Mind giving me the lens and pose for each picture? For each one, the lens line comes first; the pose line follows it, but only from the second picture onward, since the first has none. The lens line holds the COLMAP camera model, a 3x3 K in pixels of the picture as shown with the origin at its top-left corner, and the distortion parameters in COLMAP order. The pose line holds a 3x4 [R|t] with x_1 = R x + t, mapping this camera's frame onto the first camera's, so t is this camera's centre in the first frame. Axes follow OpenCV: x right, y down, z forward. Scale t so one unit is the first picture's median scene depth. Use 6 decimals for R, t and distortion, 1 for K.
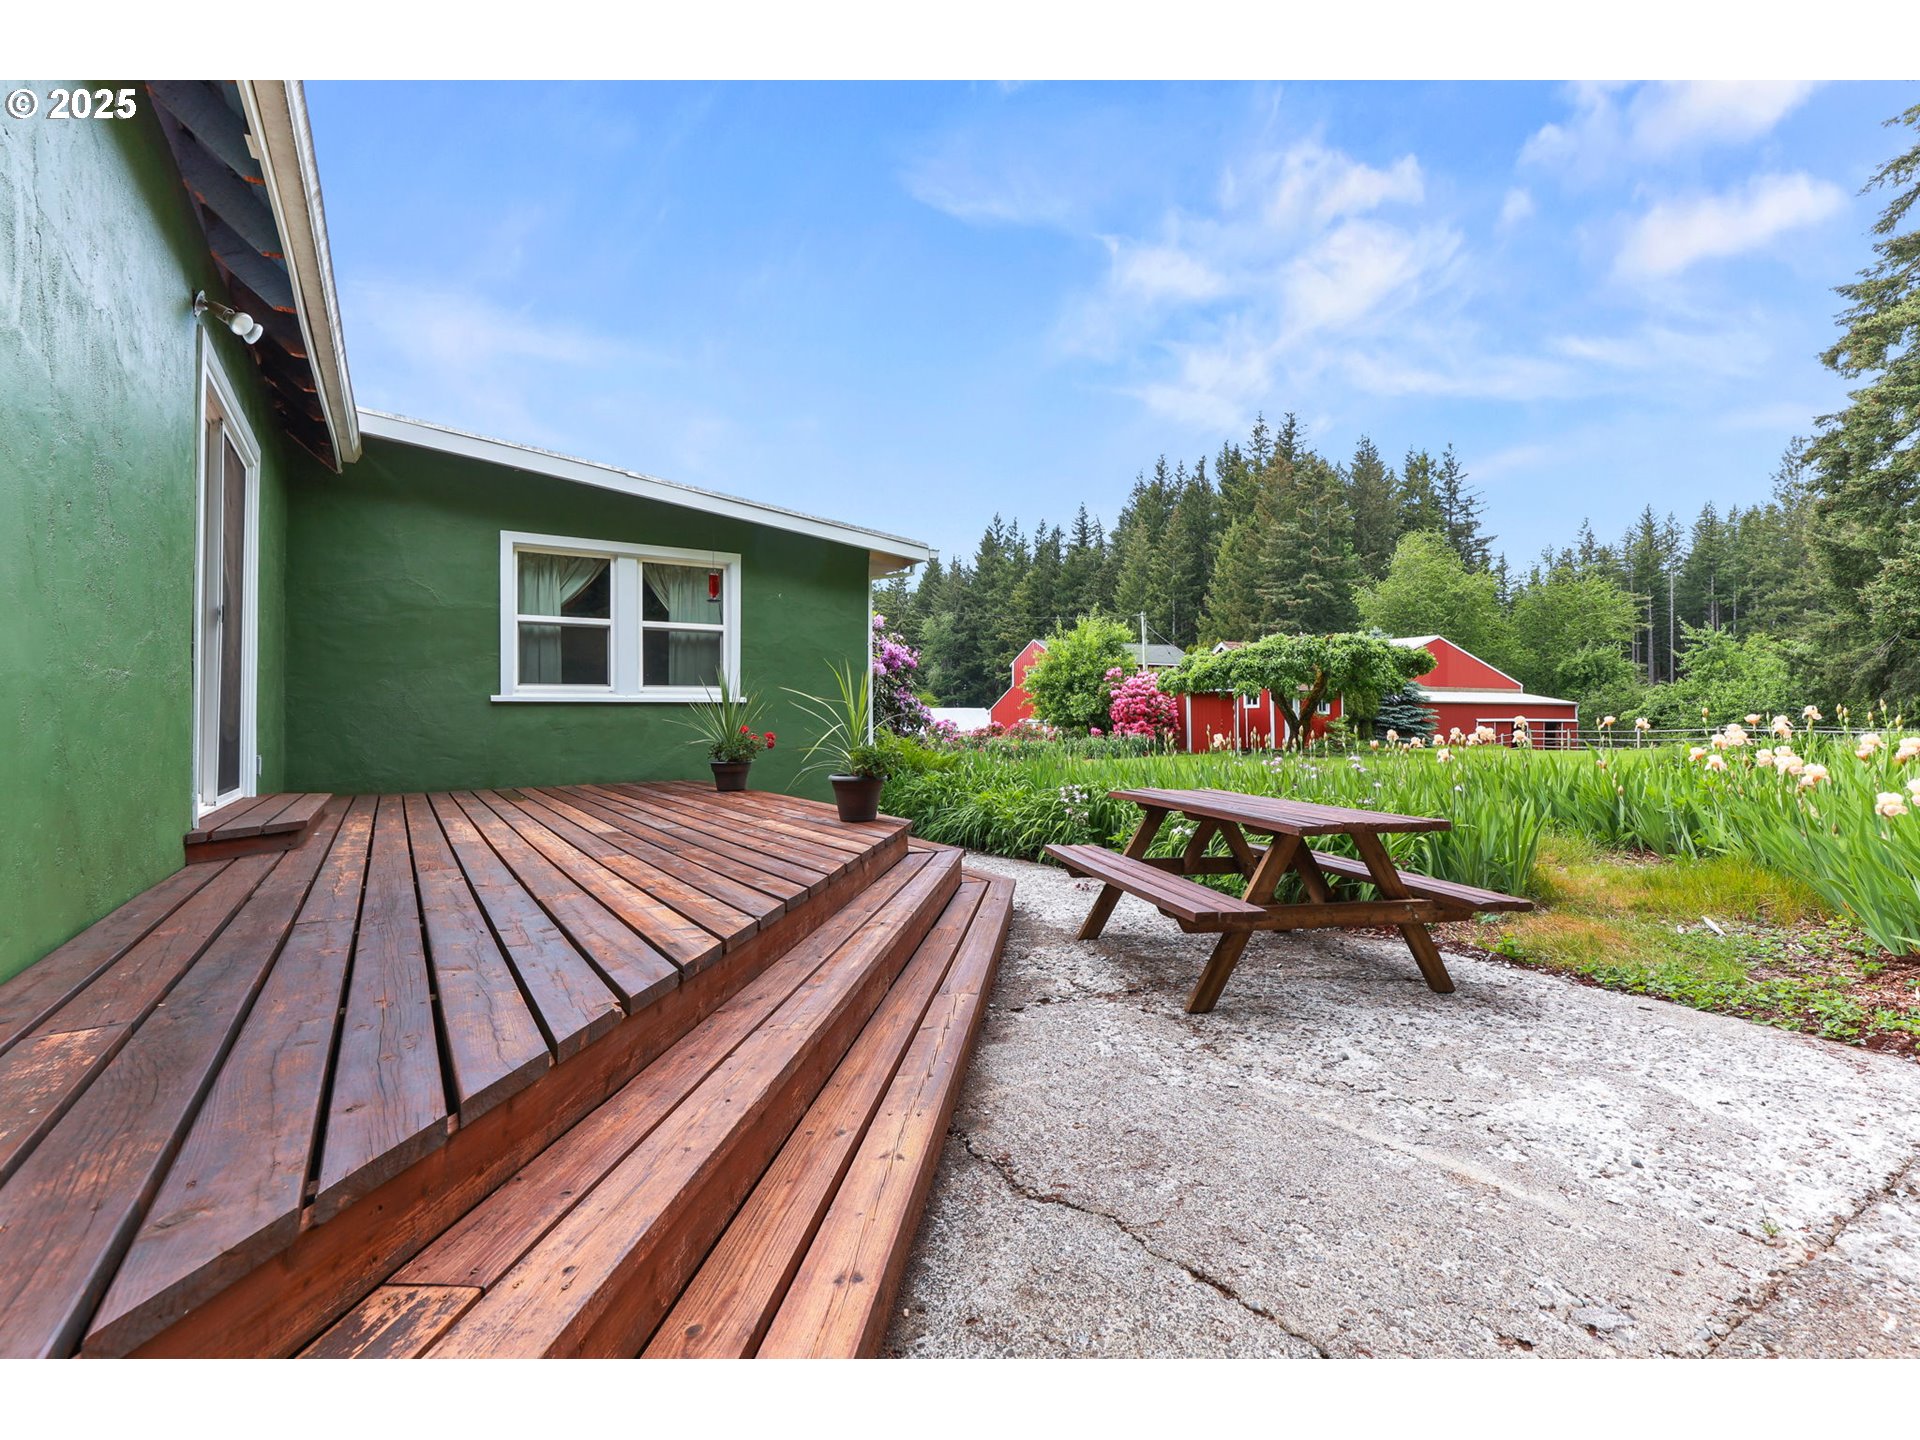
lens RADIAL K [[898.6, 0, 960.0], [0, 898.6, 720.0], [0, 0, 1]] dist [0.002994, 0.000533]
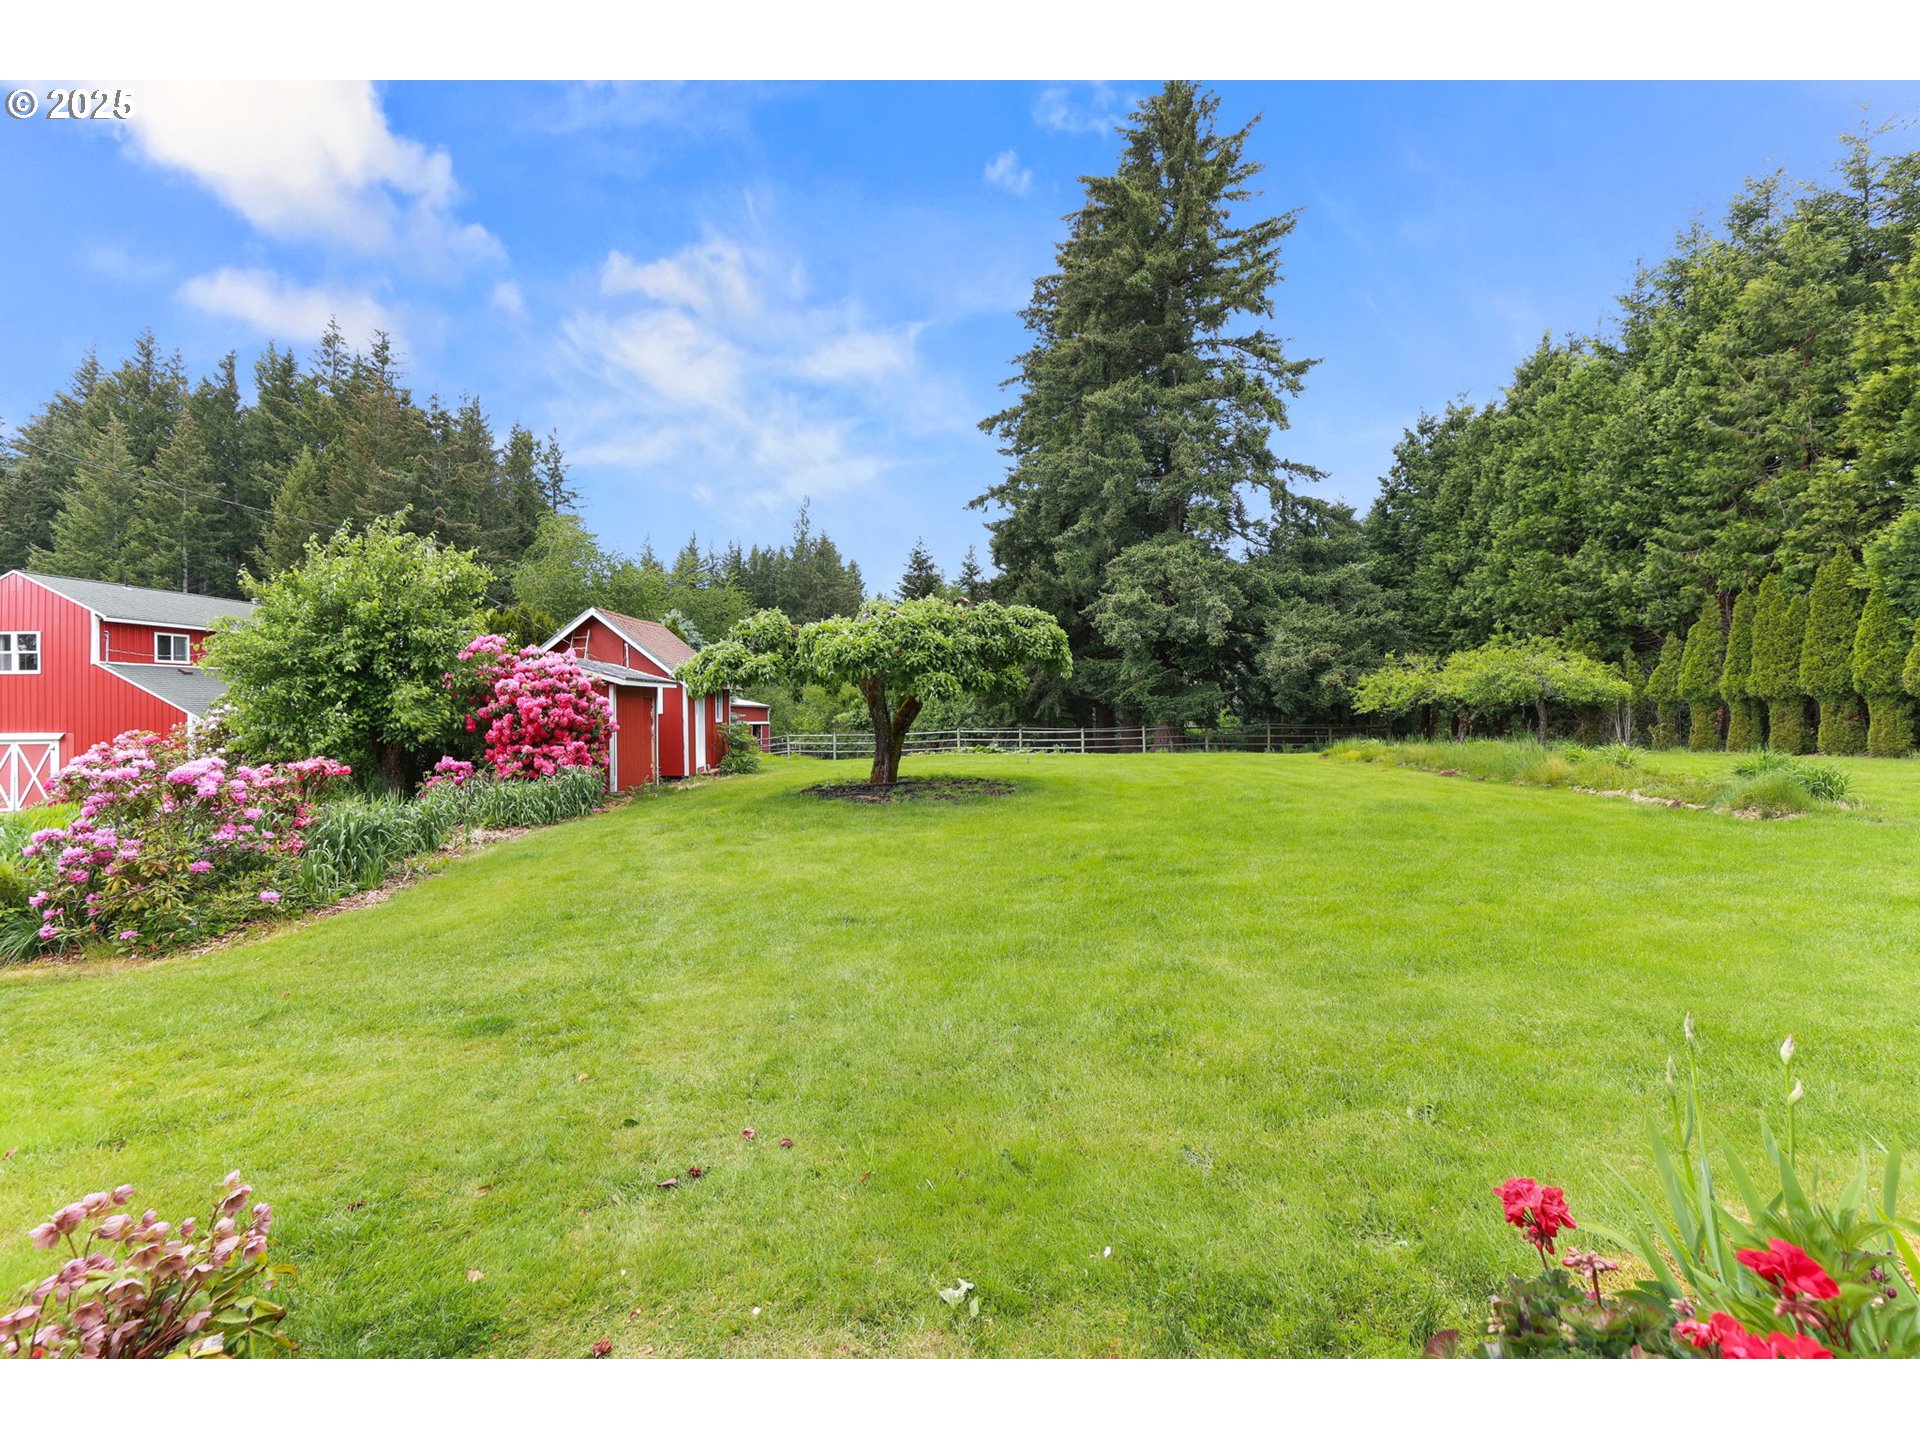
lens RADIAL K [[898.6, 0, 960.0], [0, 898.6, 720.0], [0, 0, 1]] dist [0.002994, 0.000533]
pose [[0.532013, -0.006813, 0.846709, -0.029516], [0.004741, 0.999976, 0.005068, -0.003254], [-0.846723, 0.001318, 0.532033, 0.137796]]
